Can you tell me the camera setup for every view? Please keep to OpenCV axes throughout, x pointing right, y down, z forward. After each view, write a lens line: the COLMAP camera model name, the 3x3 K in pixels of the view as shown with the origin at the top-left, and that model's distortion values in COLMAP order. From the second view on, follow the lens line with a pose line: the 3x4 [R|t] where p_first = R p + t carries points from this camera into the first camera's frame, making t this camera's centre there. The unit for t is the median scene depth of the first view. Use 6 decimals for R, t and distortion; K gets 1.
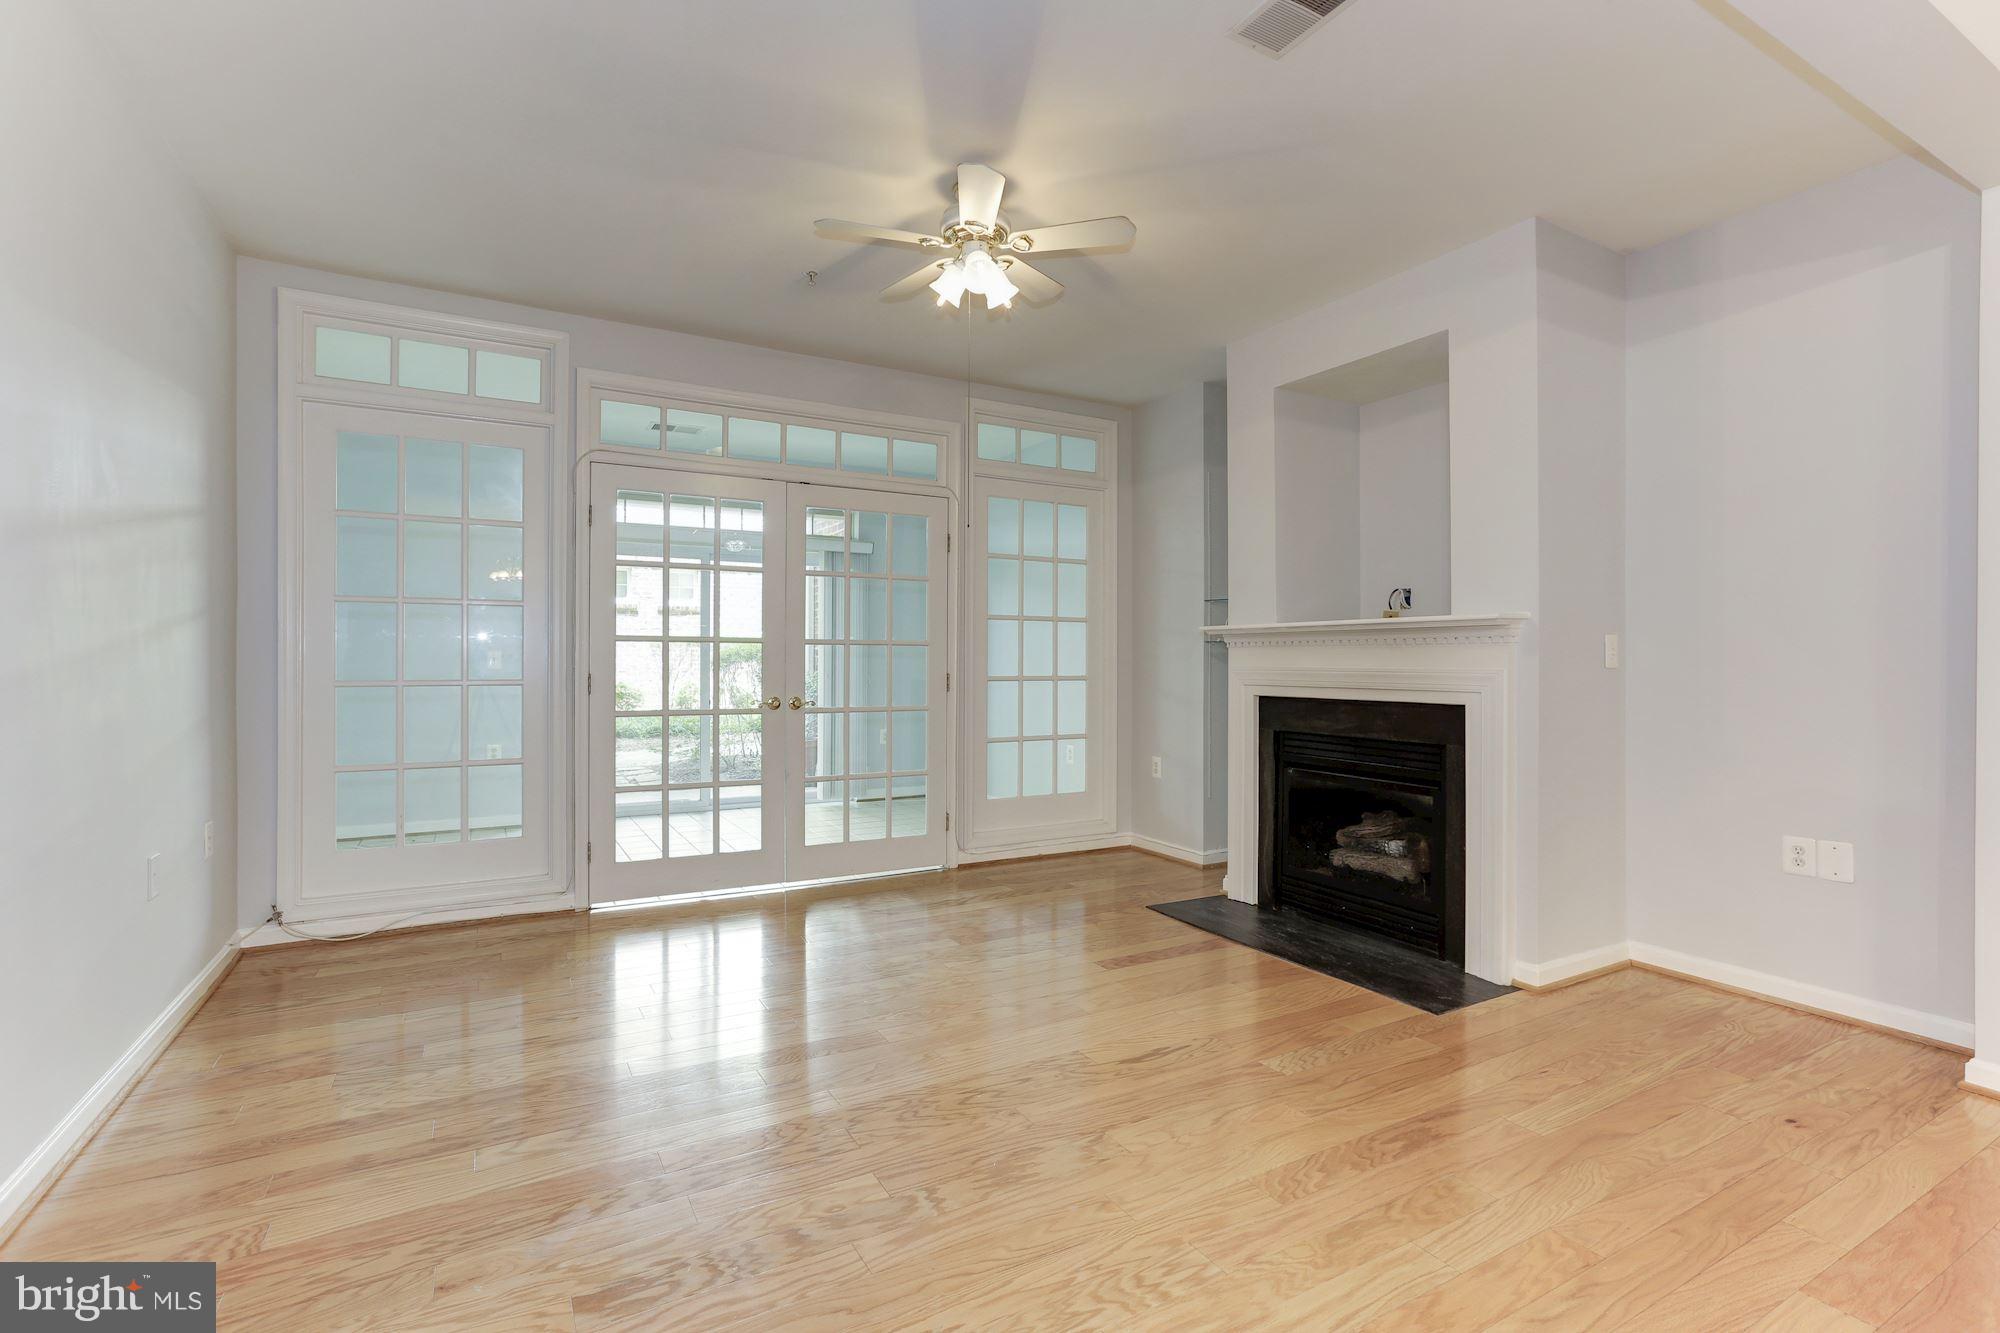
lens RADIAL K [[907.9, 0, 990.6], [0, 907.9, 659.6], [0, 0, 1]] dist [-0.028569, 0.014450]
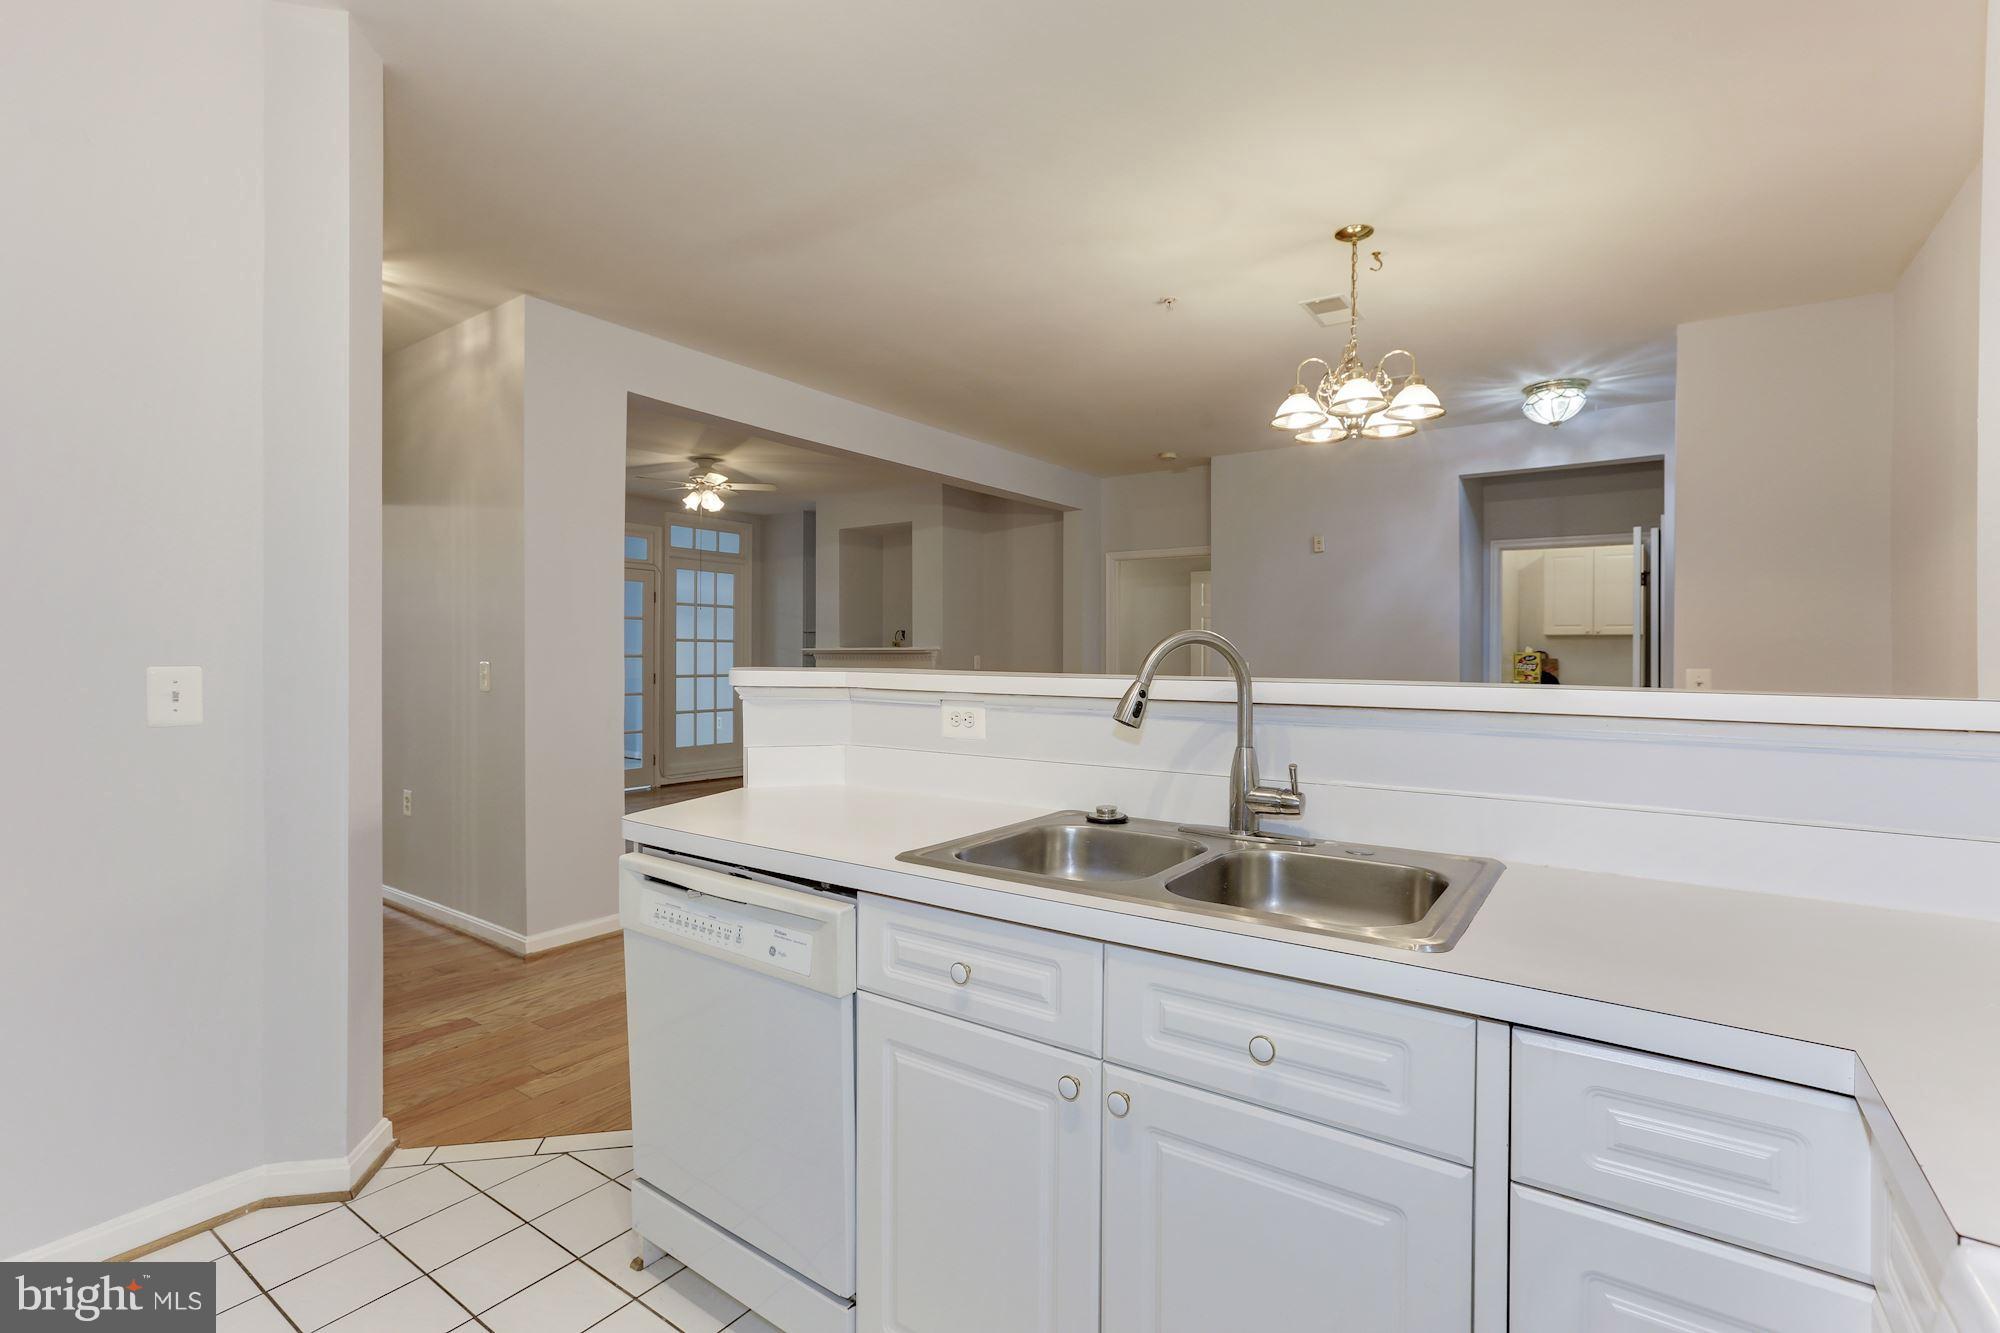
lens RADIAL K [[907.9, 0, 990.6], [0, 907.9, 659.6], [0, 0, 1]] dist [-0.028569, 0.014450]
pose [[0.904316, 0.000680, 0.426863, -0.198597], [-0.004497, 0.999958, 0.007934, -0.026899], [-0.426840, -0.009095, 0.904281, -0.800291]]
